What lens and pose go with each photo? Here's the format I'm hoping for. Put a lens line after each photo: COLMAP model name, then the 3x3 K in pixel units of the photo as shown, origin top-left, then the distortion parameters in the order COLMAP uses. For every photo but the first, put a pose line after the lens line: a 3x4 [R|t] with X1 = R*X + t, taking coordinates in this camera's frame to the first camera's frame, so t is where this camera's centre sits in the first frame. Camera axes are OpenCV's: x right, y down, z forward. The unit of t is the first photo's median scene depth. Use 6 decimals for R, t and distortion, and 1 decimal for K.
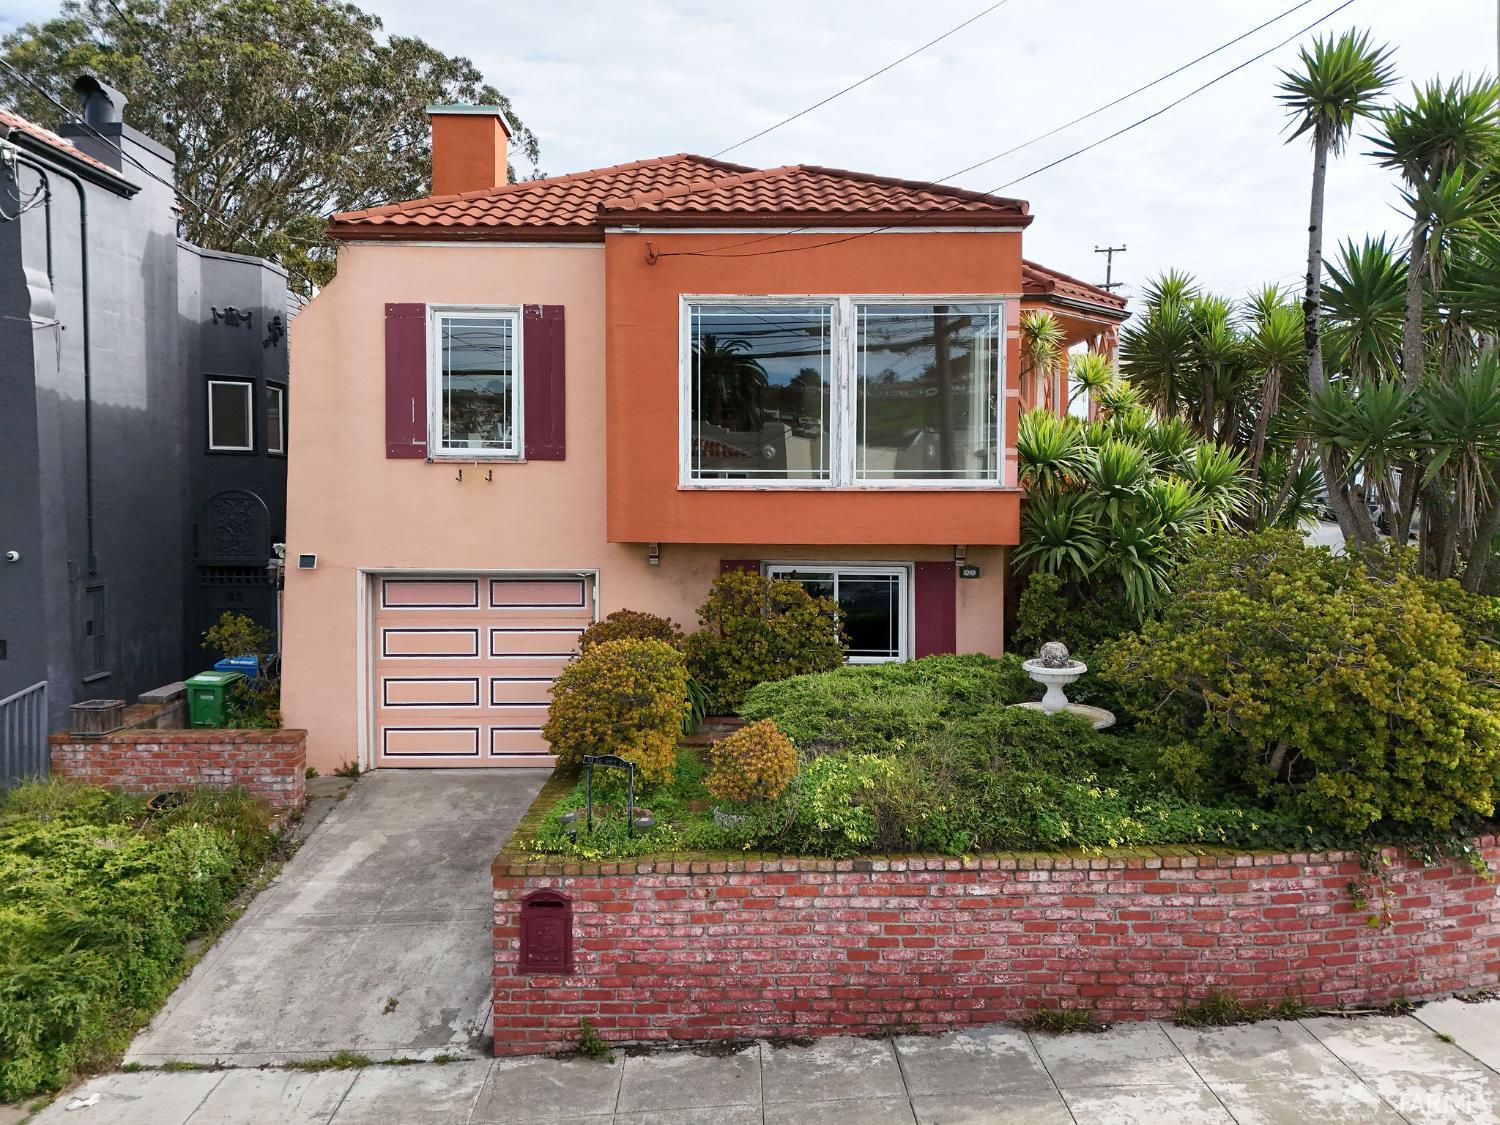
lens RADIAL K [[1117.1, 0, 720.9], [0, 1117.1, 520.3], [0, 0, 1]] dist [0.069452, -0.047660]
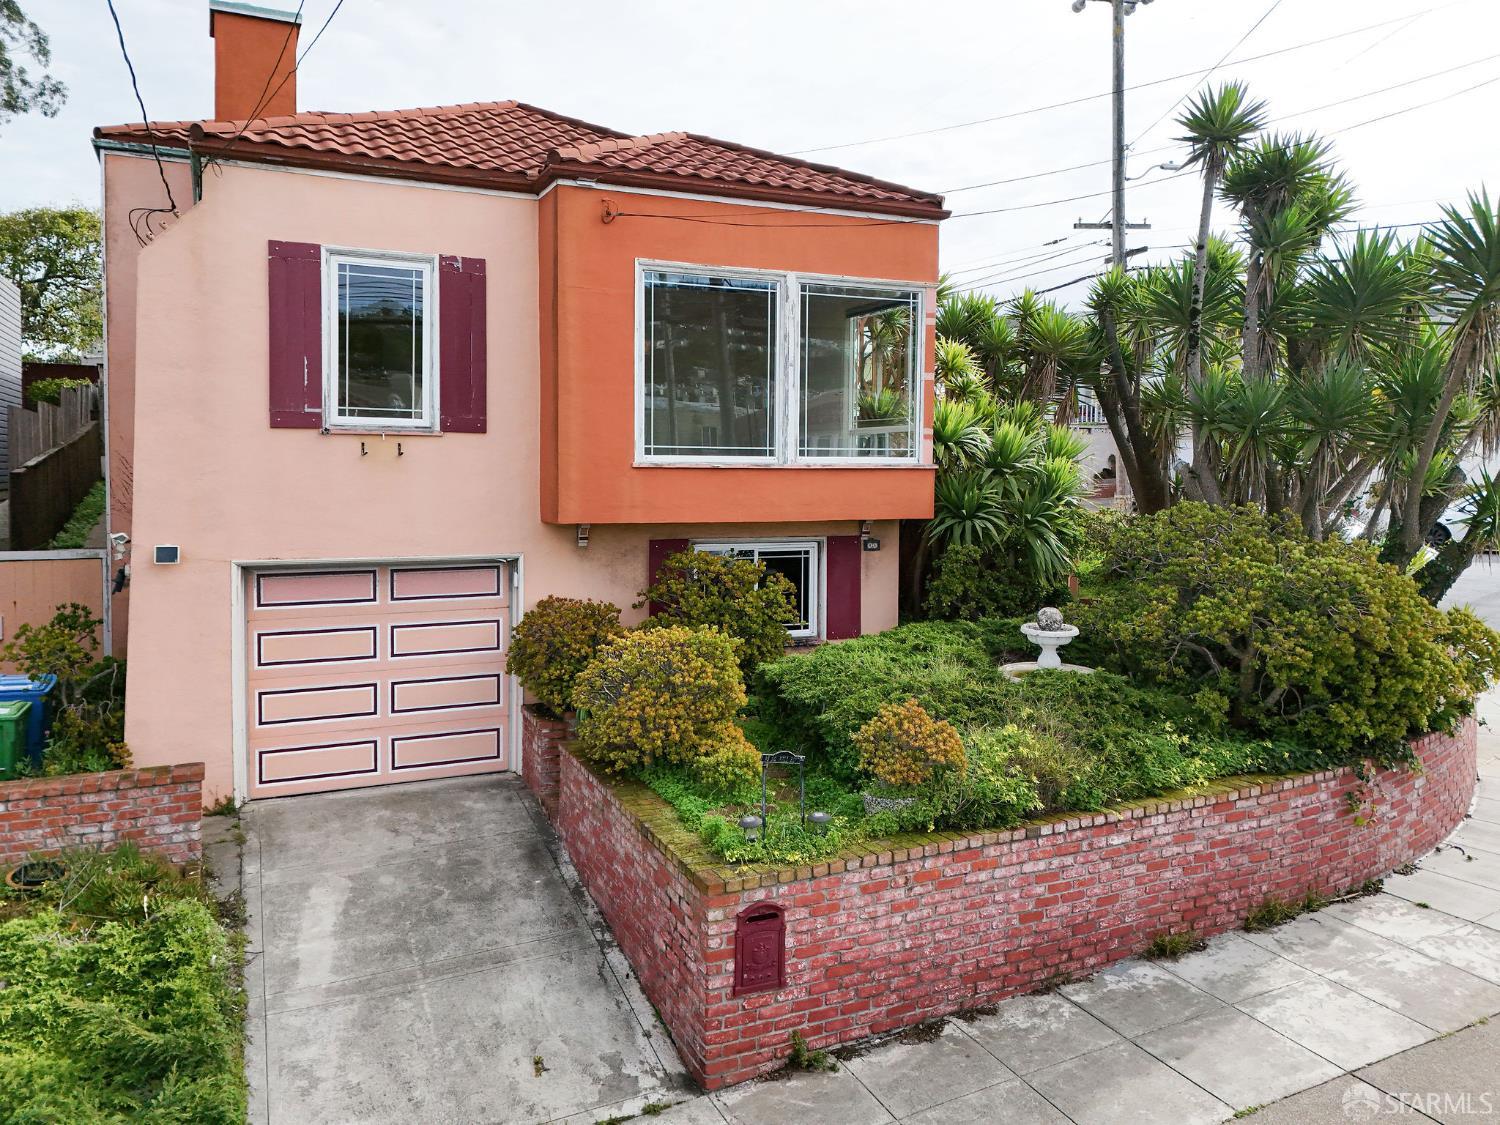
lens RADIAL K [[1111.1, 0, 724.3], [0, 1111.1, 511.9], [0, 0, 1]] dist [0.067066, -0.045270]
pose [[0.910711, -0.015724, 0.412744, -0.367218], [0.007617, 0.999745, 0.021279, -0.008751], [-0.412973, -0.016235, 0.910599, 0.117019]]
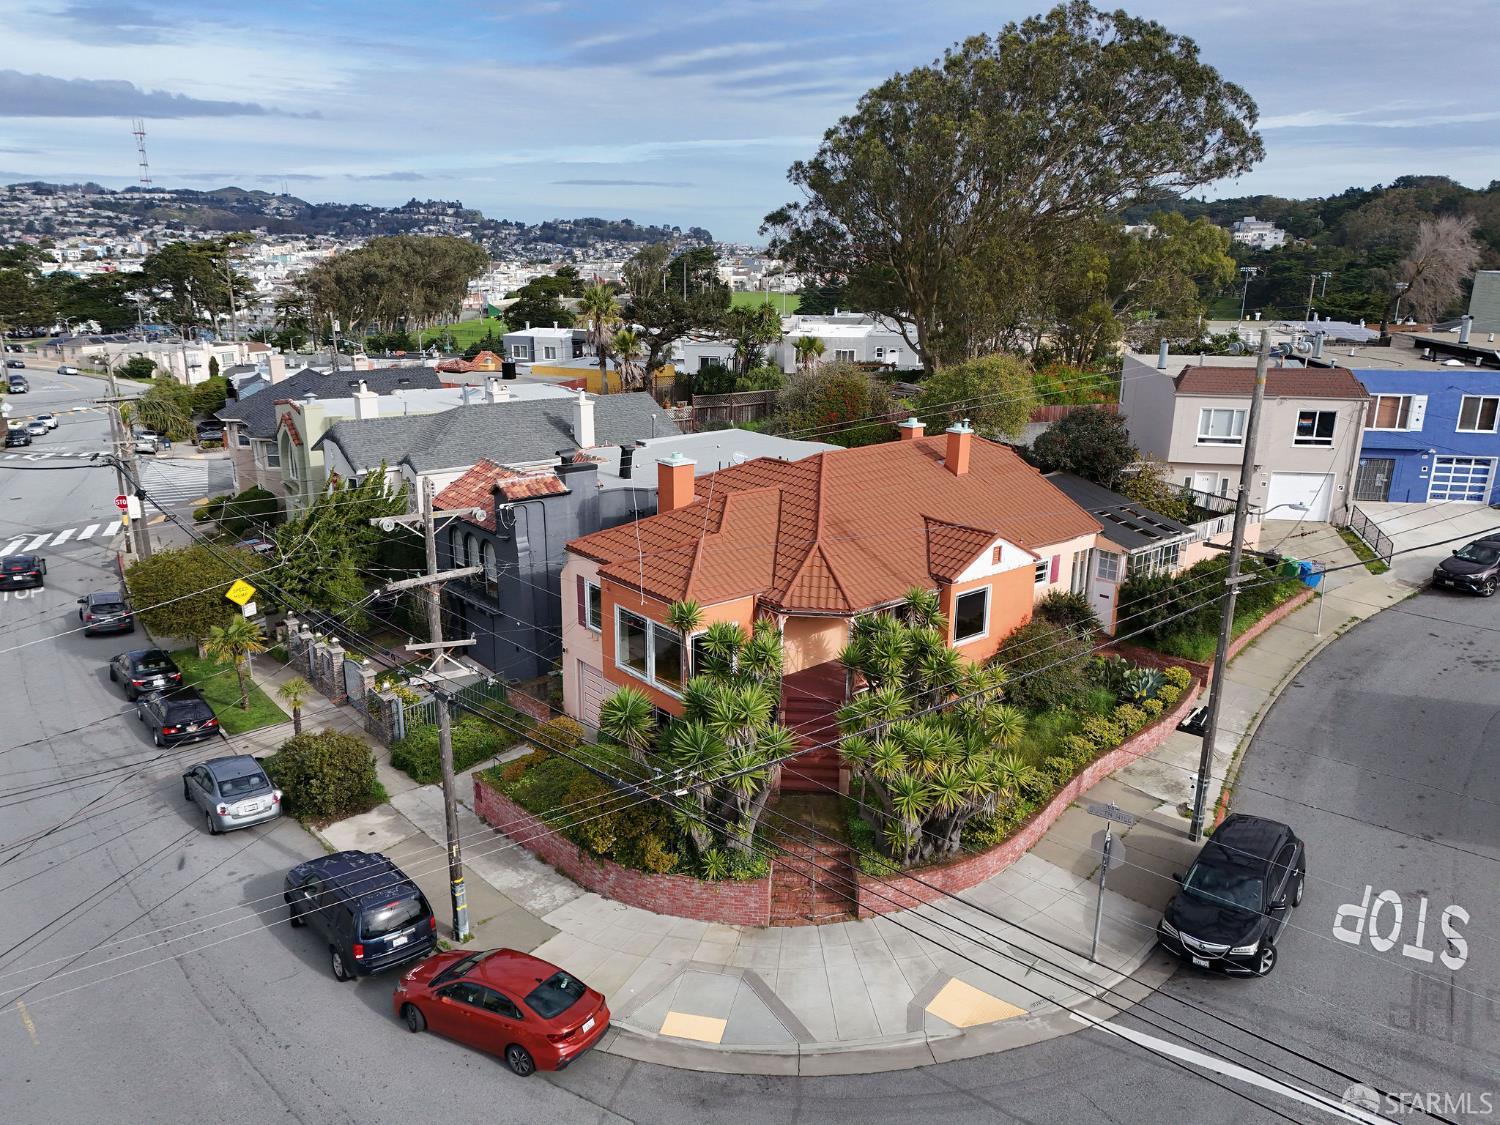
lens RADIAL K [[1088.7, 0, 750.0], [0, 1088.7, 562.5], [0, 0, 1]] dist [0.077697, -0.070307]
pose [[0.653058, 0.207754, -0.728254, 2.239268], [-0.026775, 0.967368, 0.251958, -1.034489], [0.756834, -0.145045, 0.637310, -0.501000]]
